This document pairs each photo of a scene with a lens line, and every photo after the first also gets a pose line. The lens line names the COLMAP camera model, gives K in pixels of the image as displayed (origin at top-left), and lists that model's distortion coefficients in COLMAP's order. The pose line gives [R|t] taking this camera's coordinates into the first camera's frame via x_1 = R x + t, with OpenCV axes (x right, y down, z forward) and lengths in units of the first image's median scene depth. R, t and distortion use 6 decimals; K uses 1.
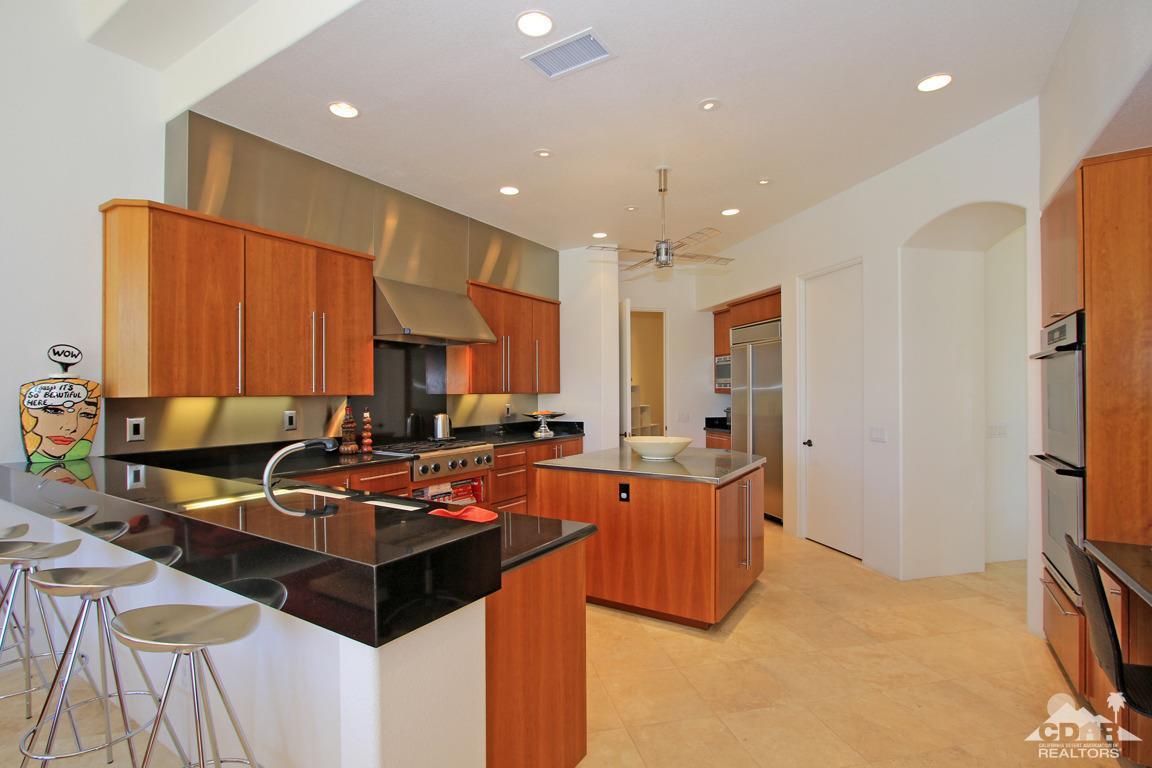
lens RADIAL K [[549.6, 0, 571.5], [0, 549.6, 383.7], [0, 0, 1]] dist [-0.019378, 0.002409]
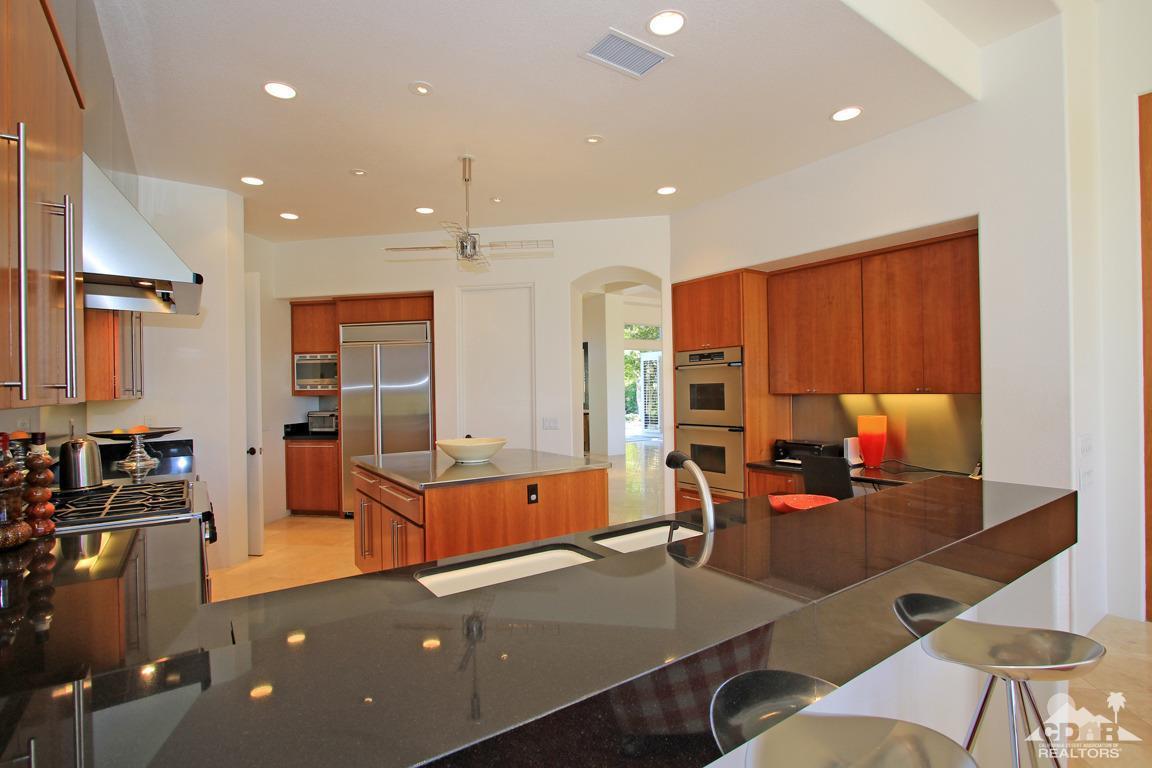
lens RADIAL K [[549.6, 0, 564.7], [0, 549.6, 383.3], [0, 0, 1]] dist [-0.019378, 0.002409]
pose [[0.404778, 0.005418, 0.914399, -0.509352], [0.002179, 0.999974, -0.006889, 0.006023], [-0.914412, 0.004781, 0.404756, 0.368047]]
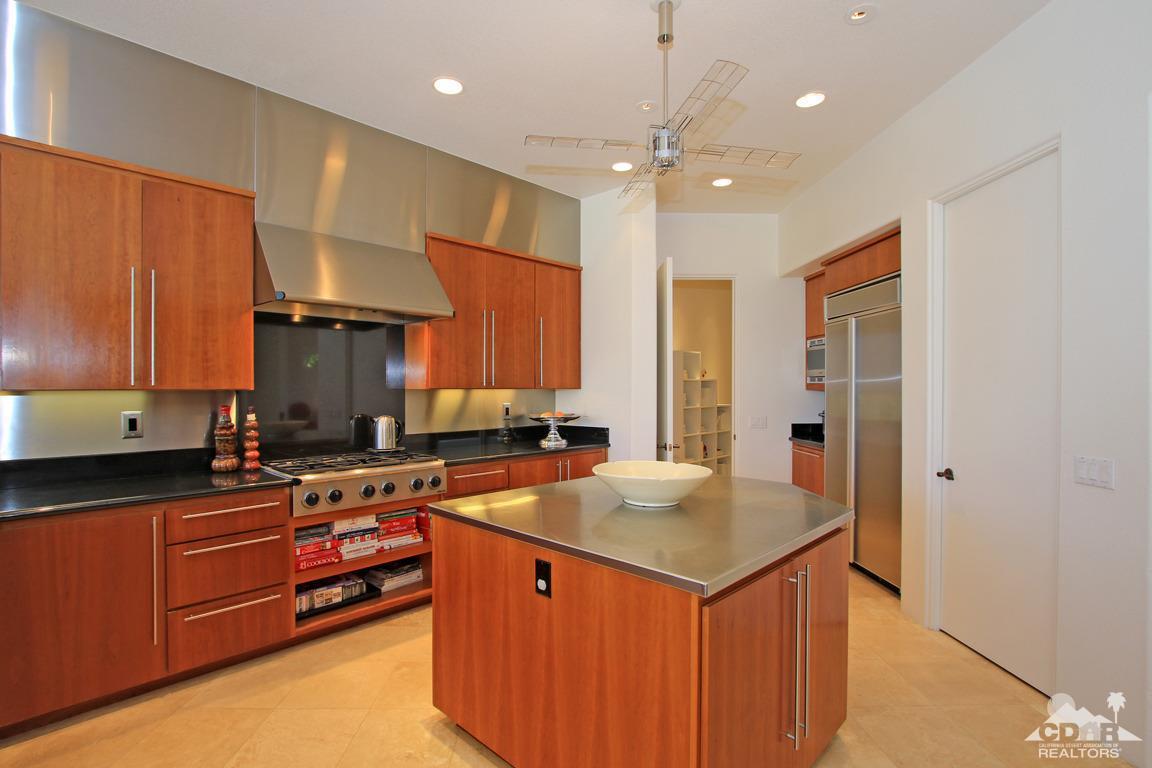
lens RADIAL K [[549.6, 0, 568.2], [0, 549.6, 385.1], [0, 0, 1]] dist [-0.019378, 0.002409]
pose [[0.977952, 0.003934, -0.208794, 0.150856], [-0.001868, 0.999947, 0.010093, 0.005939], [0.208823, -0.009481, 0.977908, 0.329693]]
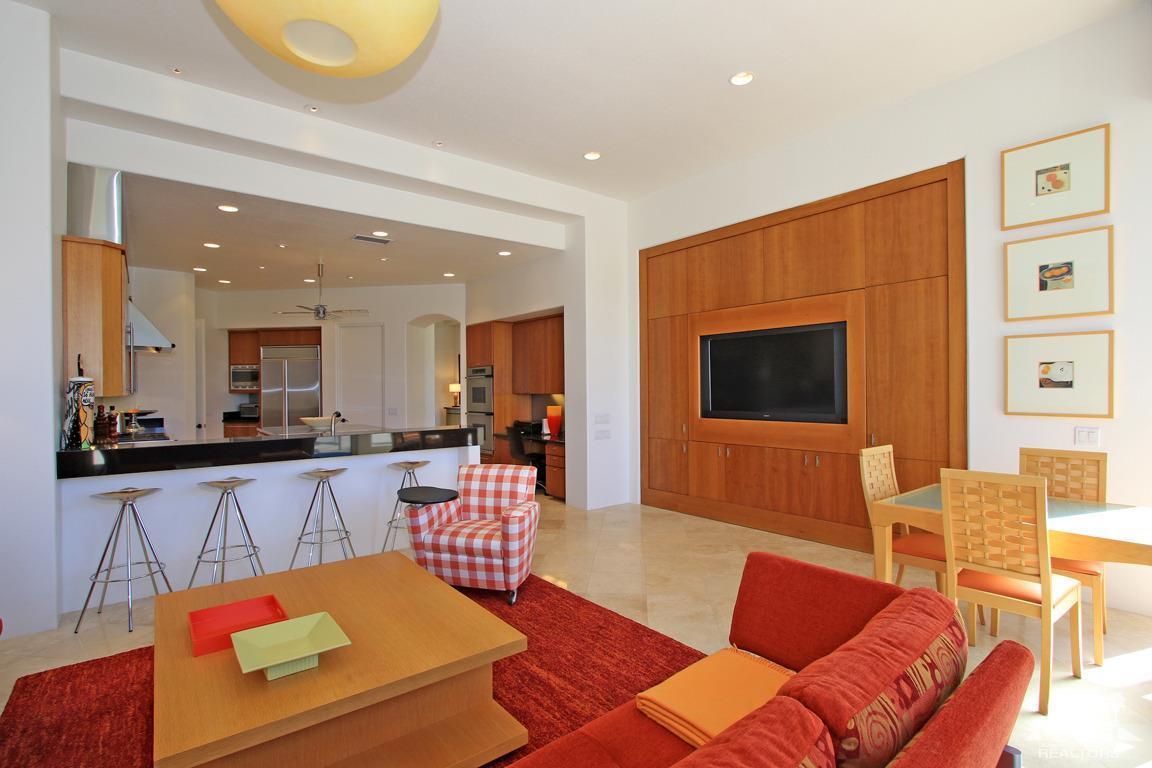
lens RADIAL K [[549.6, 0, 563.6], [0, 549.6, 385.9], [0, 0, 1]] dist [-0.019378, 0.002409]
pose [[0.351730, 0.003017, 0.936097, -0.954654], [-0.004300, 0.999989, -0.001607, -0.002319], [-0.936092, -0.003460, 0.351739, -0.273065]]
